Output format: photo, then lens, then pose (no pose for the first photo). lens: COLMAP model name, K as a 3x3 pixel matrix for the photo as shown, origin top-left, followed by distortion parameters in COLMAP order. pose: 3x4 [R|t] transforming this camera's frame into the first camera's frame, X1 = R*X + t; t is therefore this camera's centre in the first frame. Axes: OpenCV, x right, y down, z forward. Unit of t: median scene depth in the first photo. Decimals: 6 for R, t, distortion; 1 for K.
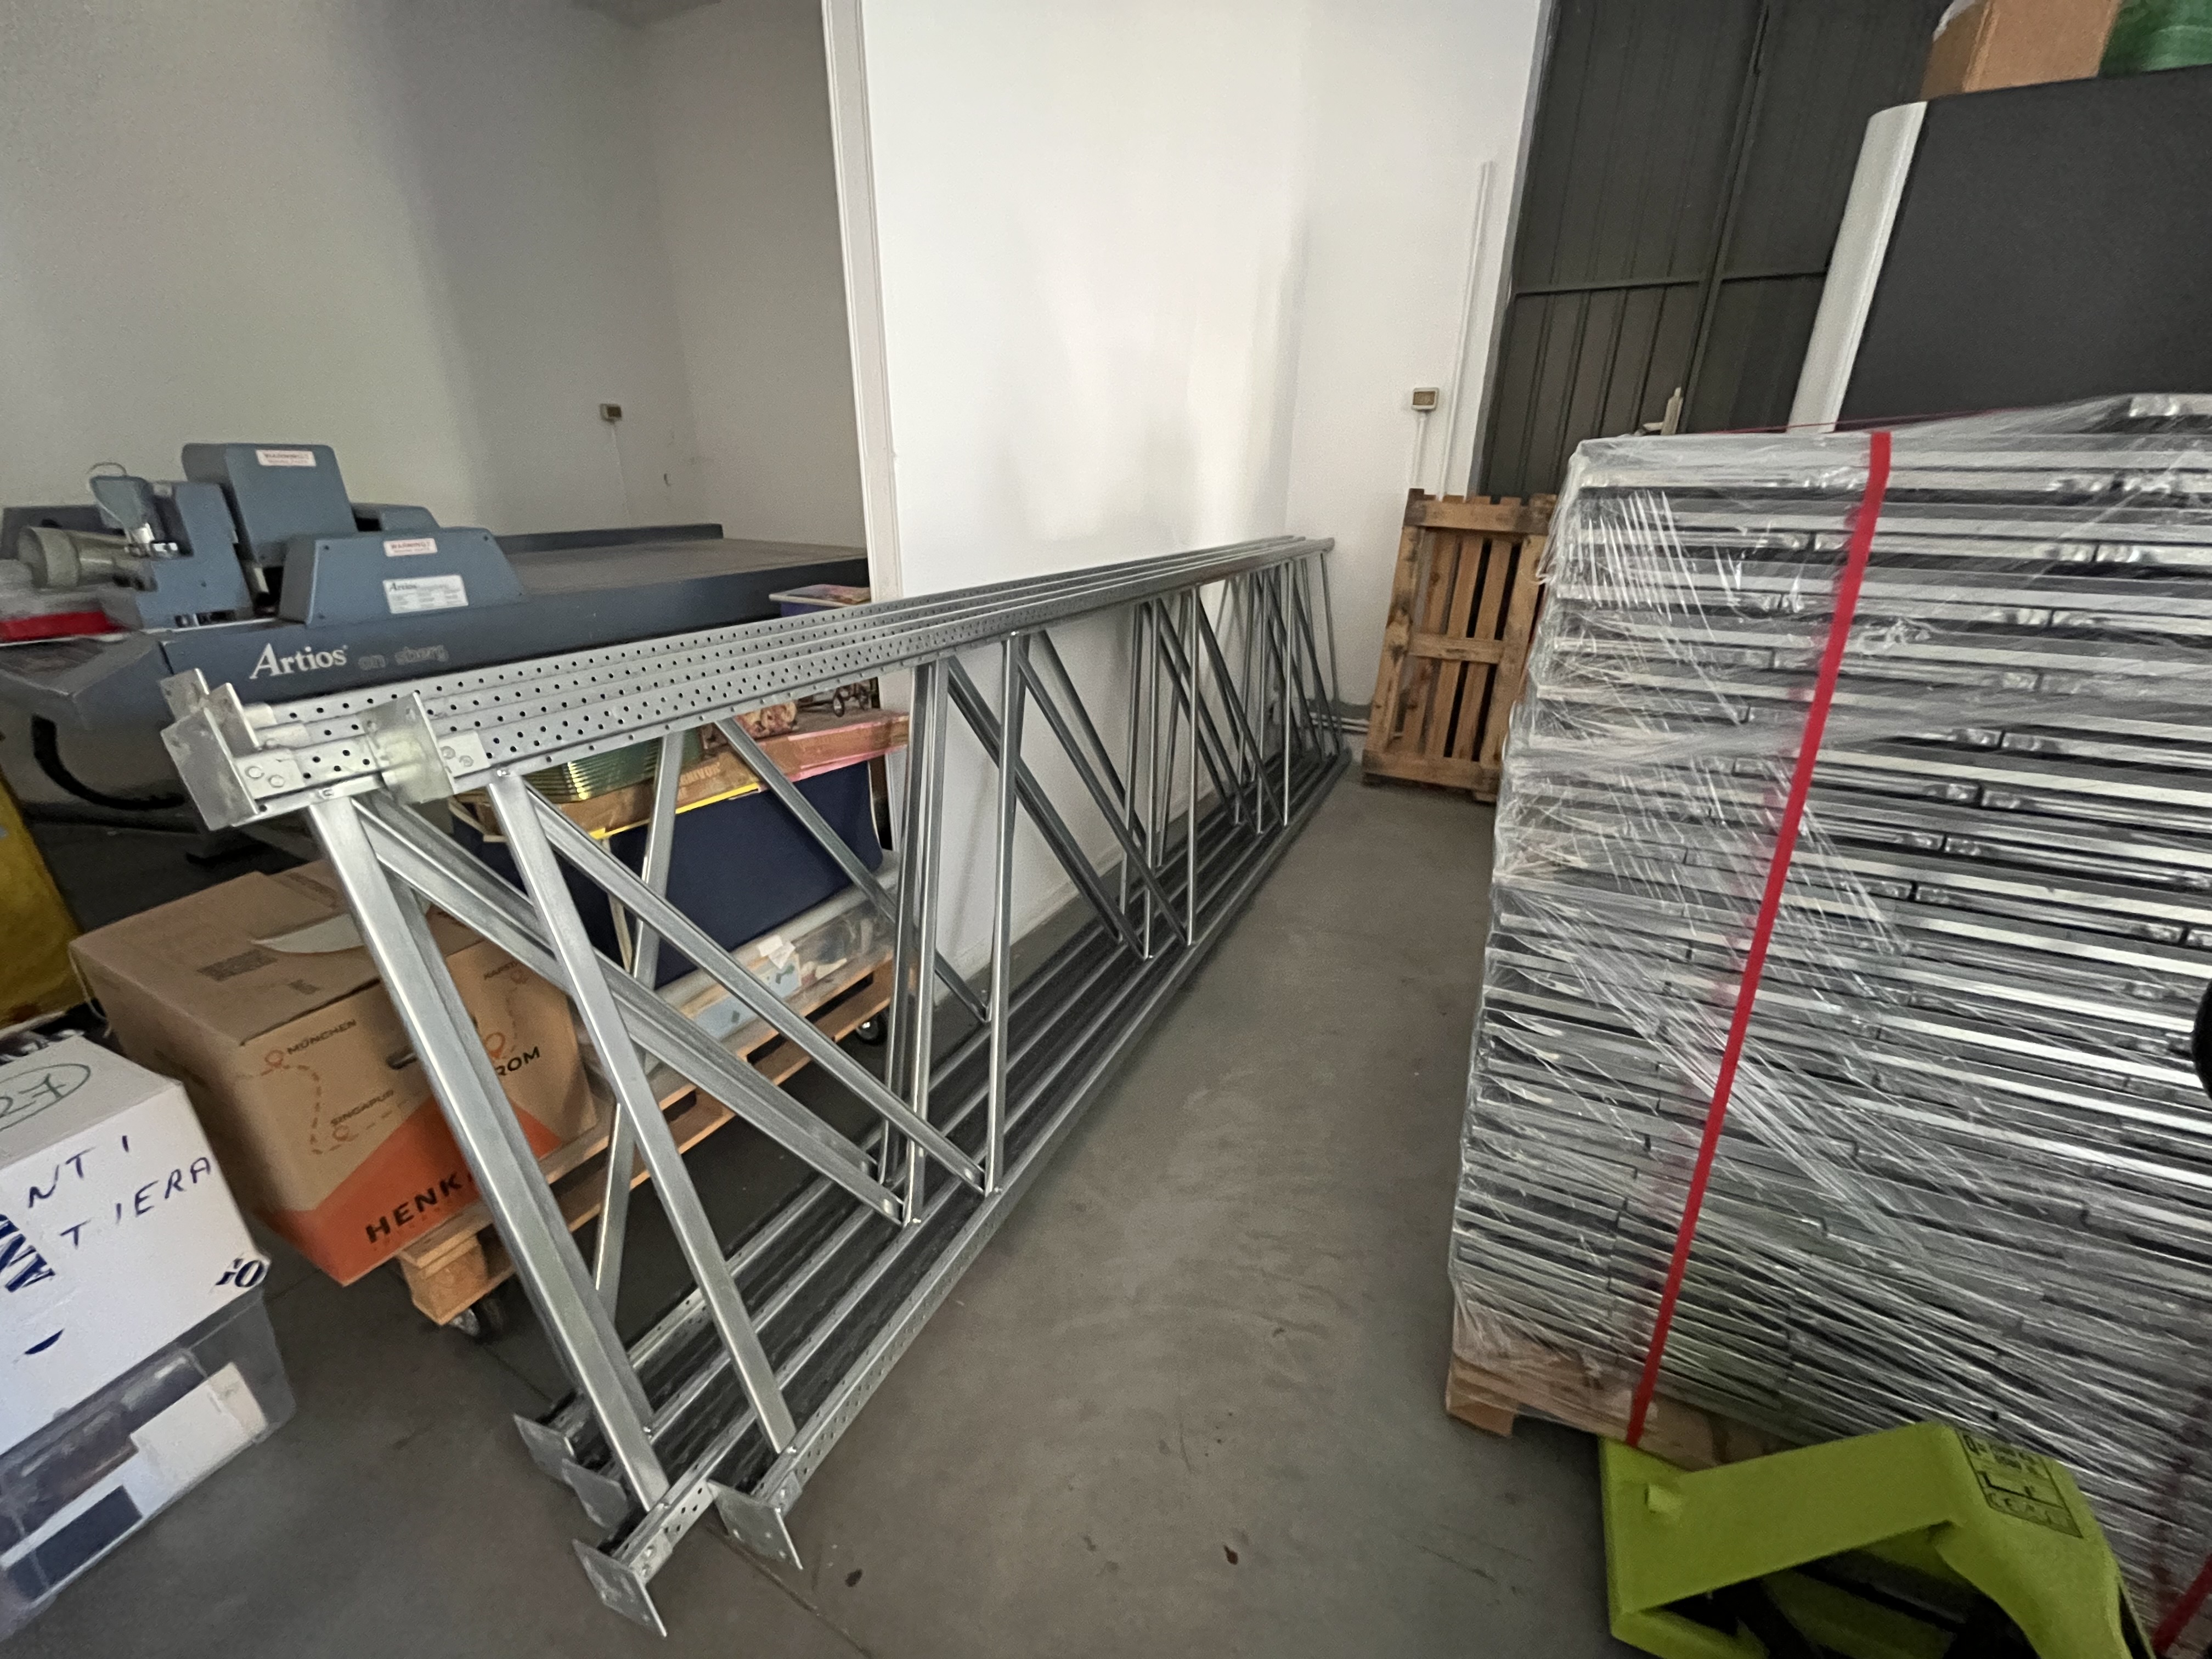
lens RADIAL K [[893.4, 0, 1106.0], [0, 893.4, 829.5], [0, 0, 1]] dist [-0.000477, 0.000070]
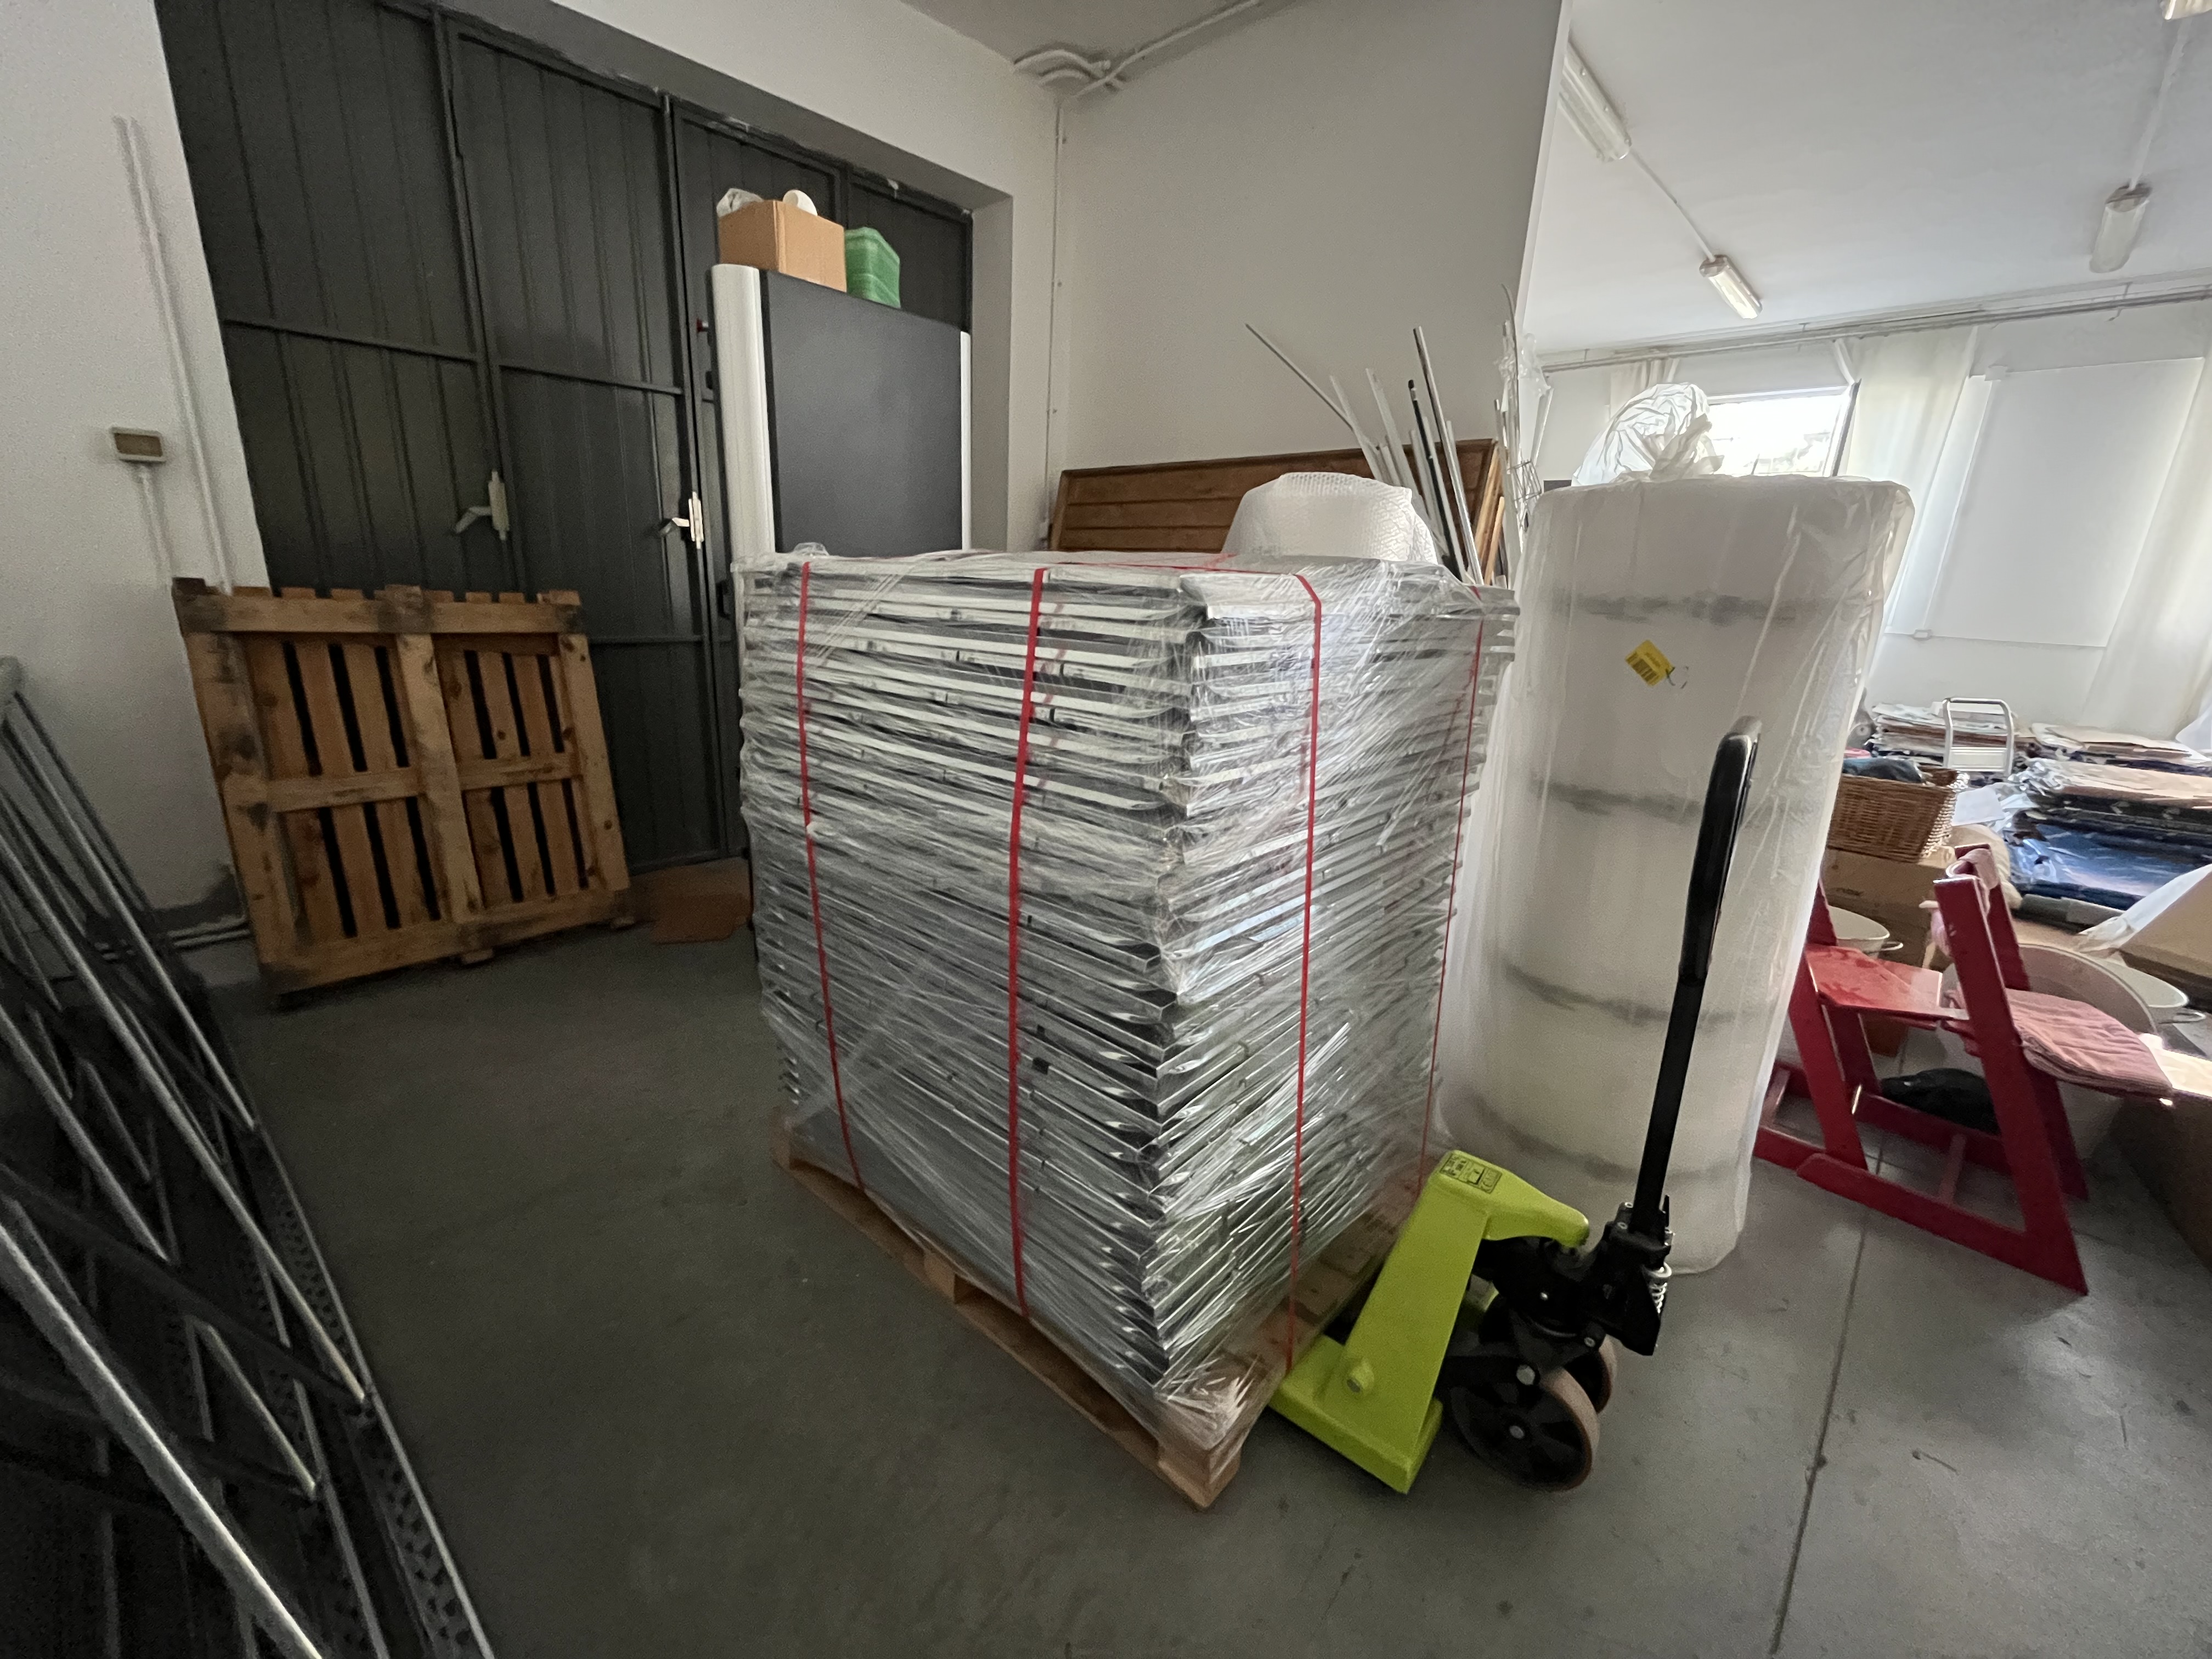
lens RADIAL K [[893.4, 0, 1106.0], [0, 893.4, 829.5], [0, 0, 1]] dist [-0.000477, 0.000070]
pose [[0.271428, -0.263064, 0.925810, -0.131223], [0.337419, 0.926880, 0.164444, -0.085214], [-0.901374, 0.267752, 0.340344, 0.203867]]
